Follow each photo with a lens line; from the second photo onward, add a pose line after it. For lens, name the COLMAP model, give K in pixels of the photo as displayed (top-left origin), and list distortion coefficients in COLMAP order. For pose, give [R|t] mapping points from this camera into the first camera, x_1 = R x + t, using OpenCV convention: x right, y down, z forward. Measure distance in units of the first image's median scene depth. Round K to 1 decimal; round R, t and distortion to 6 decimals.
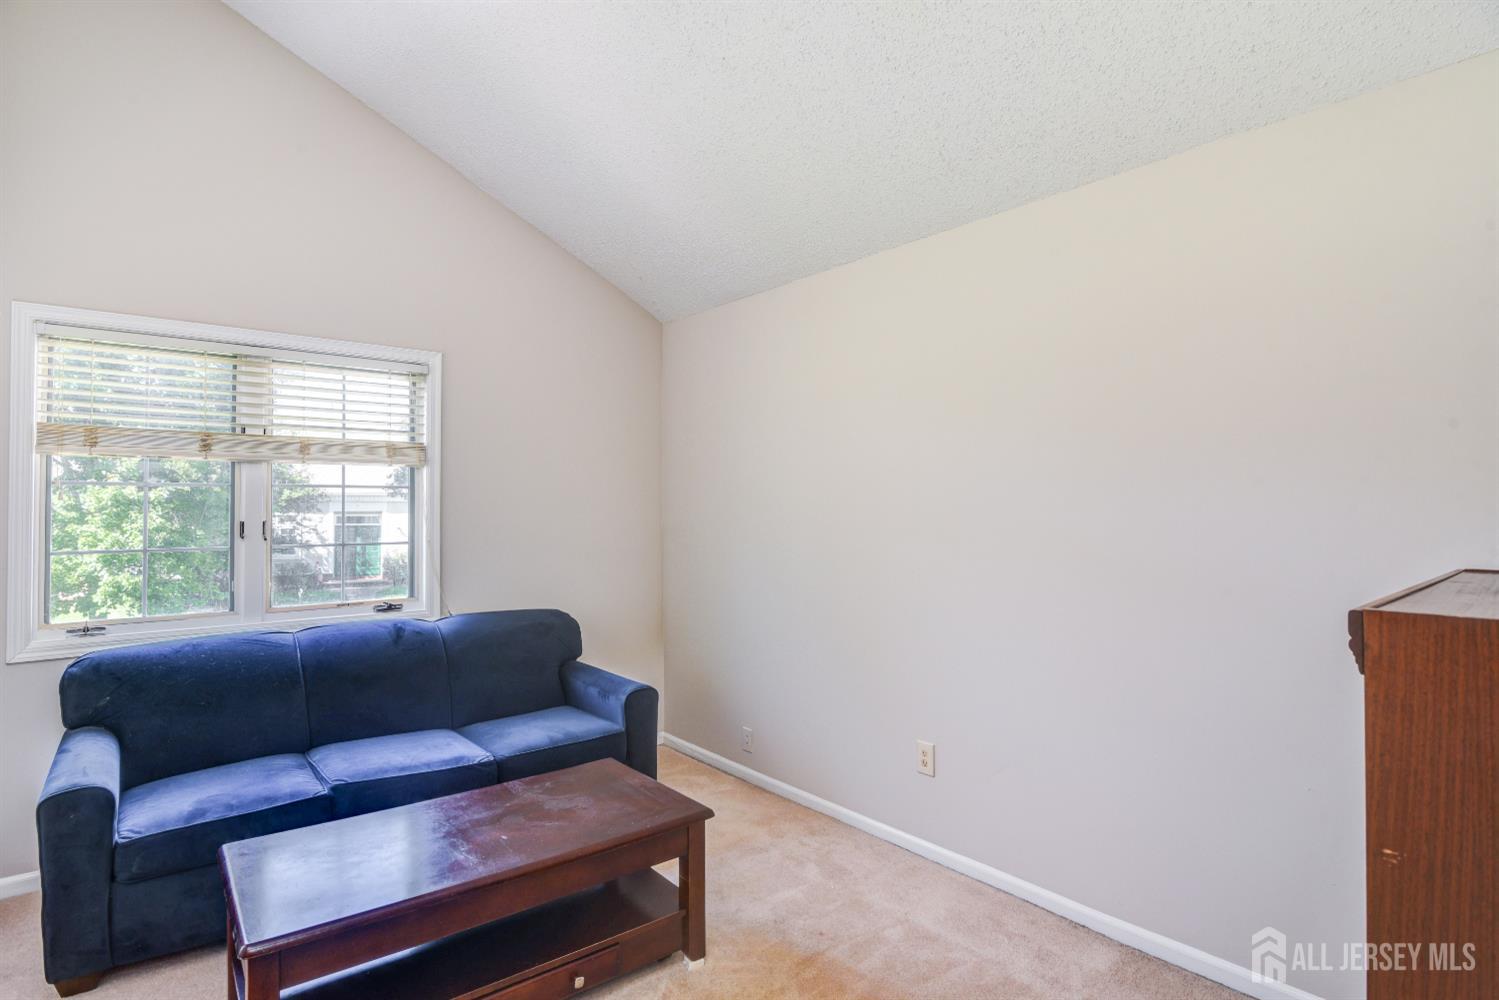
lens RADIAL K [[764.8, 0, 744.8], [0, 764.8, 492.2], [0, 0, 1]] dist [-0.002062, -0.001177]
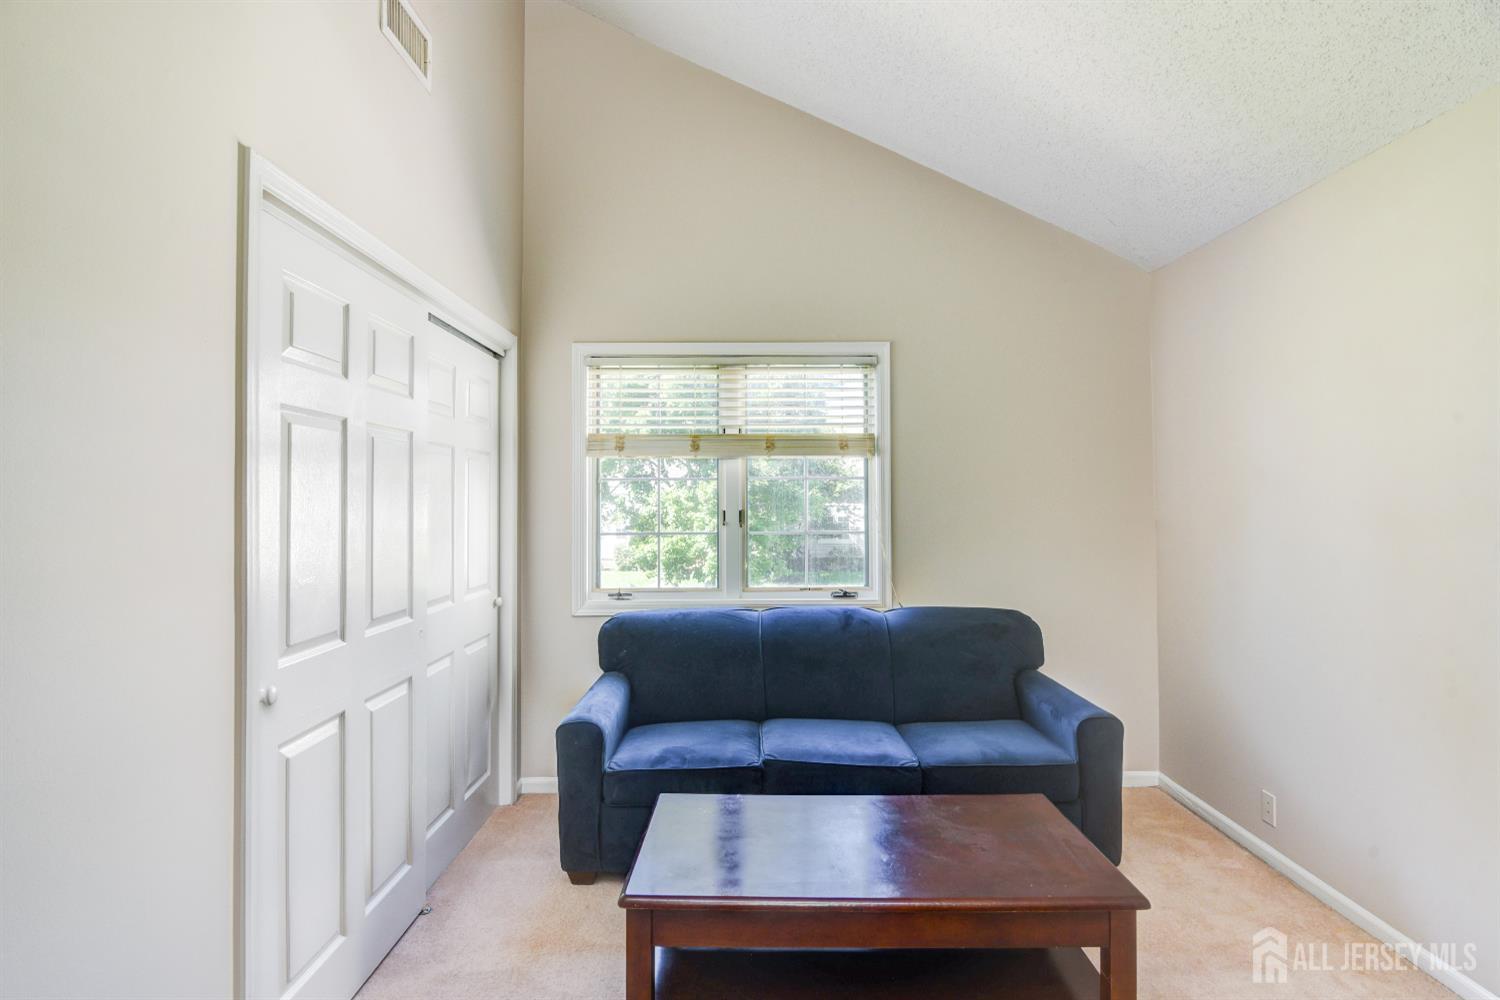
lens RADIAL K [[765.3, 0, 745.3], [0, 765.3, 492.2], [0, 0, 1]] dist [-0.002062, -0.001177]
pose [[0.779506, -0.008308, -0.626339, 0.088548], [0.016183, 0.999845, 0.006878, 0.003468], [0.626185, -0.015498, 0.779520, 0.126811]]
